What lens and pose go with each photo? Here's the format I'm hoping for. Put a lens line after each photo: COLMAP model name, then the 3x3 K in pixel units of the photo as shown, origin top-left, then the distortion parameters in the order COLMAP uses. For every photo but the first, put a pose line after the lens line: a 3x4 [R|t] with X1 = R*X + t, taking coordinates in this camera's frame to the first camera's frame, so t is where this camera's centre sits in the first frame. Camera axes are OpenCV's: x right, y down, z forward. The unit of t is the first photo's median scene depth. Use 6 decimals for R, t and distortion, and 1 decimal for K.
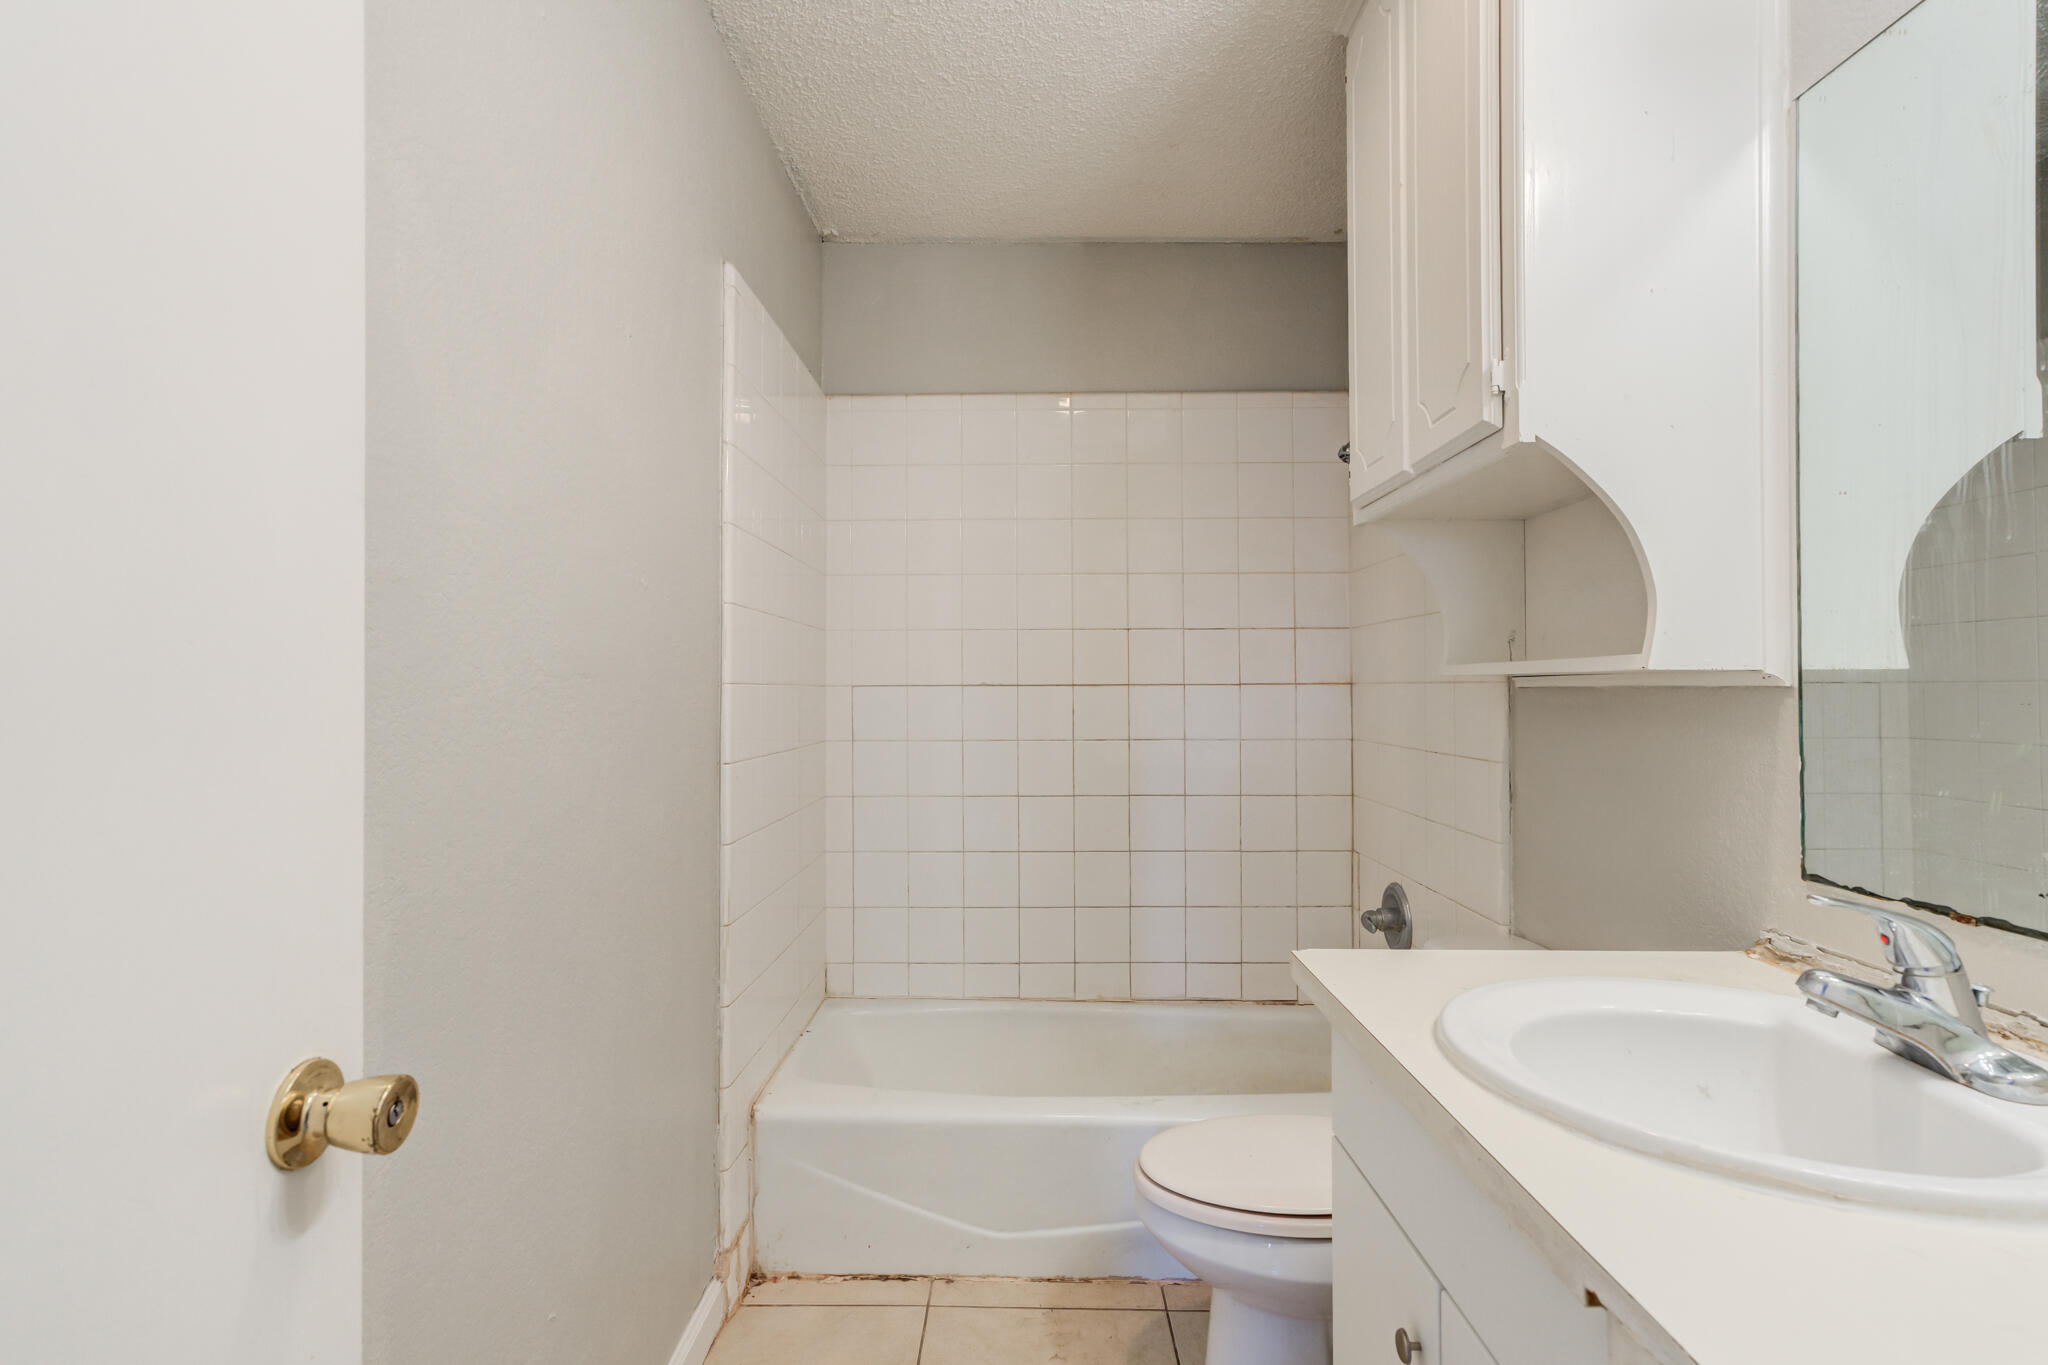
lens RADIAL K [[1017.2, 0, 1024.0], [0, 1017.2, 682.5], [0, 0, 1]] dist [-0.002172, 0.015447]
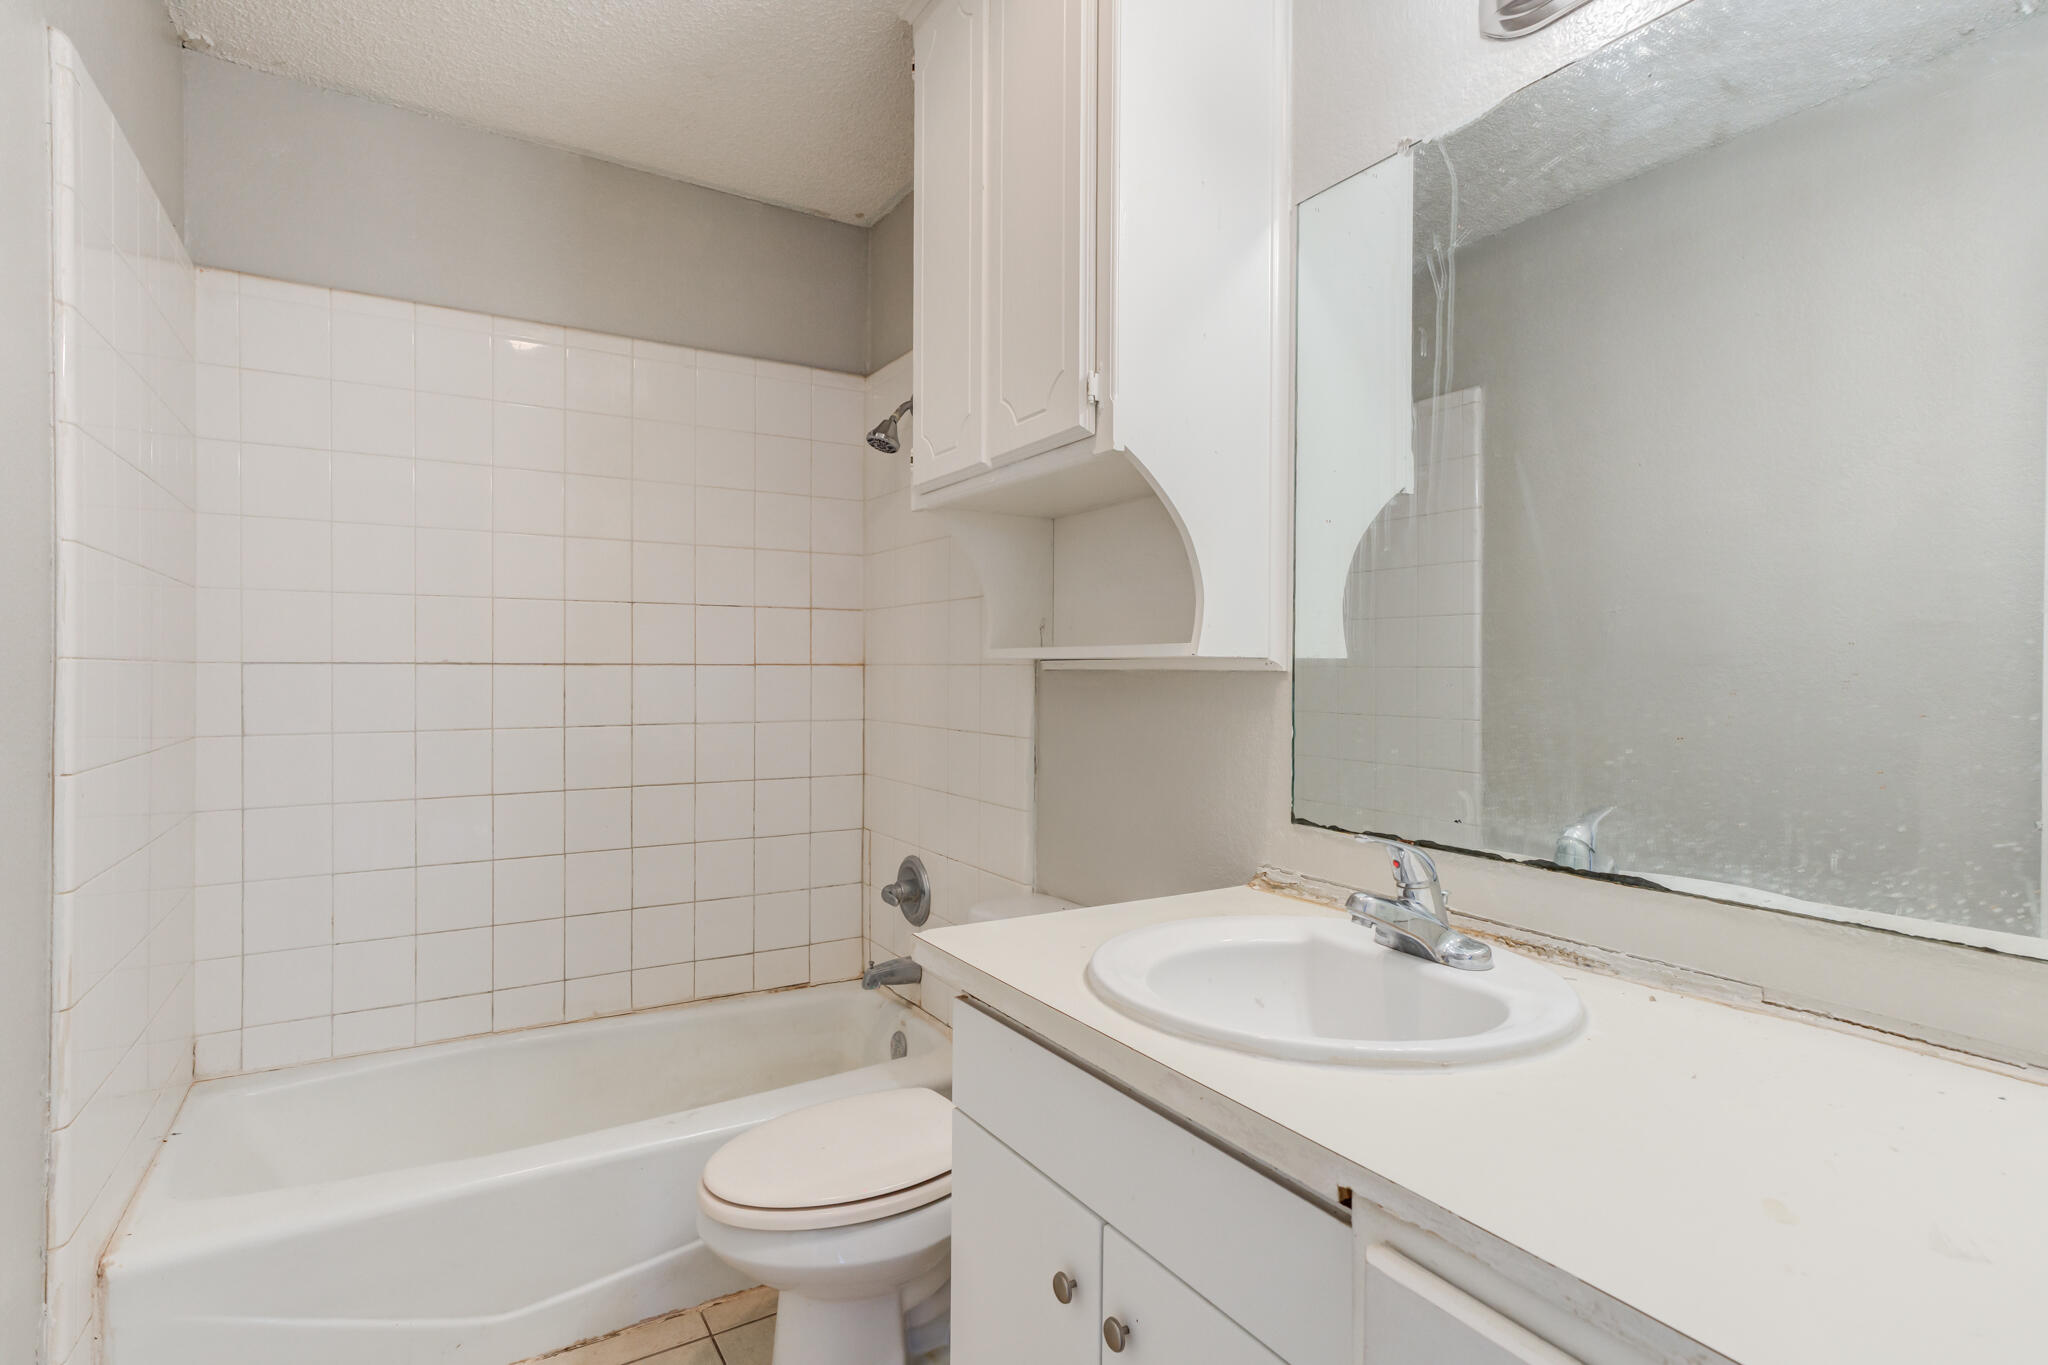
lens RADIAL K [[1017.2, 0, 1024.0], [0, 1017.2, 682.5], [0, 0, 1]] dist [-0.002172, 0.015447]
pose [[0.843439, -0.000734, 0.537225, -0.122465], [-0.009854, 0.999810, 0.016838, -0.000164], [-0.537135, -0.019496, 0.843271, 0.071835]]
